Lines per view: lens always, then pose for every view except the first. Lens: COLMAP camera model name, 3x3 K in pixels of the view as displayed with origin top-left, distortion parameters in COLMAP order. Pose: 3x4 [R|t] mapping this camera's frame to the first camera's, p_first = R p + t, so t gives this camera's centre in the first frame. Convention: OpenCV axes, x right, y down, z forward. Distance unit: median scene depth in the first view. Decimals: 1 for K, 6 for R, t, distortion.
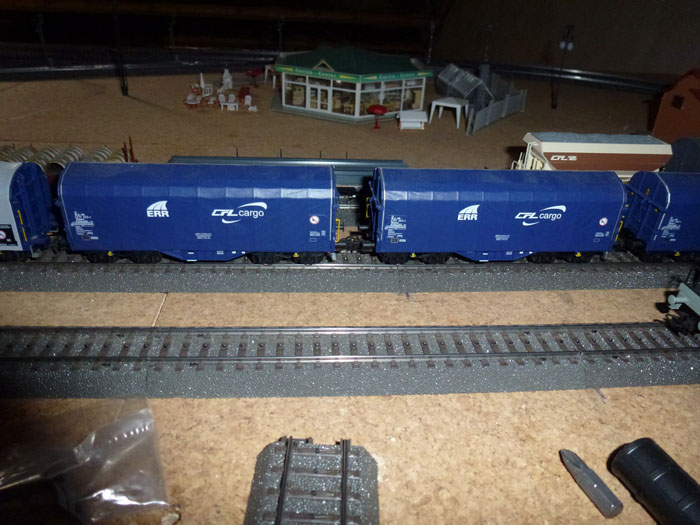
lens RADIAL K [[500.0, 0, 355.6], [0, 500.0, 241.9], [0, 0, 1]] dist [-0.062798, 0.021034]
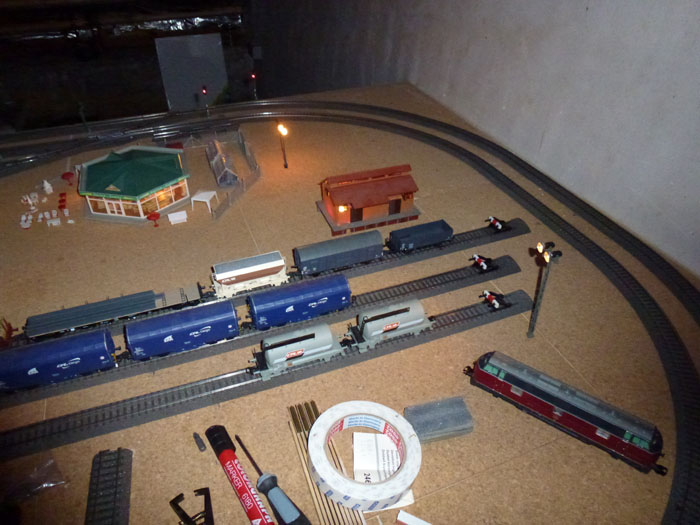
lens RADIAL K [[500.0, 0, 347.1], [0, 500.0, 247.6], [0, 0, 1]] dist [-0.062798, 0.021034]
pose [[0.961618, -0.195307, 0.192730, 0.686048], [0.160301, 0.969939, 0.183092, -0.789618], [-0.222696, -0.145170, 0.964019, -1.440048]]
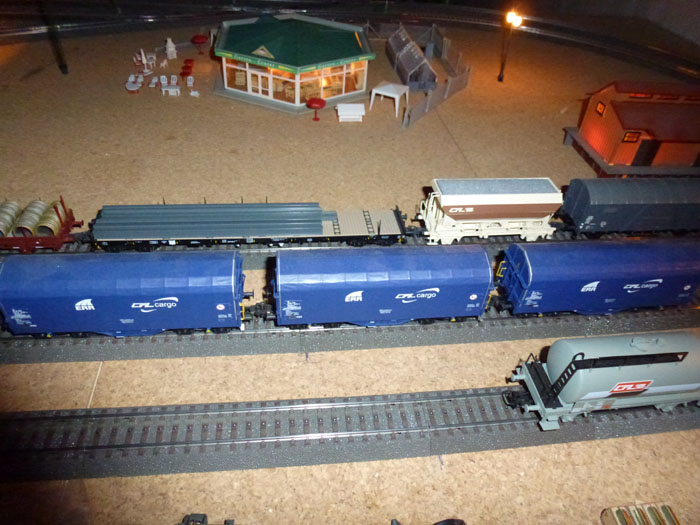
lens RADIAL K [[500.0, 0, 354.6], [0, 500.0, 244.8], [0, 0, 1]] dist [-0.062798, 0.021034]
pose [[0.999343, -0.006524, 0.035658, 0.188533], [-0.000972, 0.978496, 0.206266, -0.422141], [-0.036237, -0.206165, 0.977846, -0.121363]]
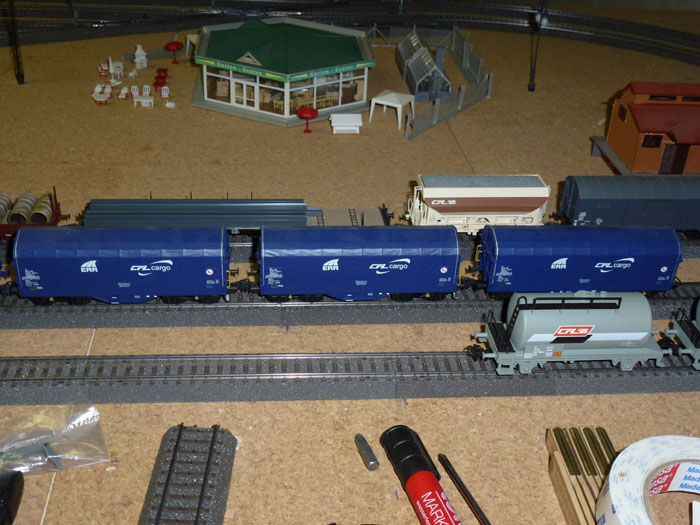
lens RADIAL K [[814.4, 0, 358.4], [0, 814.4, 247.0], [0, 0, 1]] dist [-0.027297, 0.000000]
pose [[0.999991, -0.003615, 0.002319, 0.295004], [0.003493, 0.998709, 0.050683, -0.212291], [-0.002499, -0.050674, 0.998712, -1.092649]]
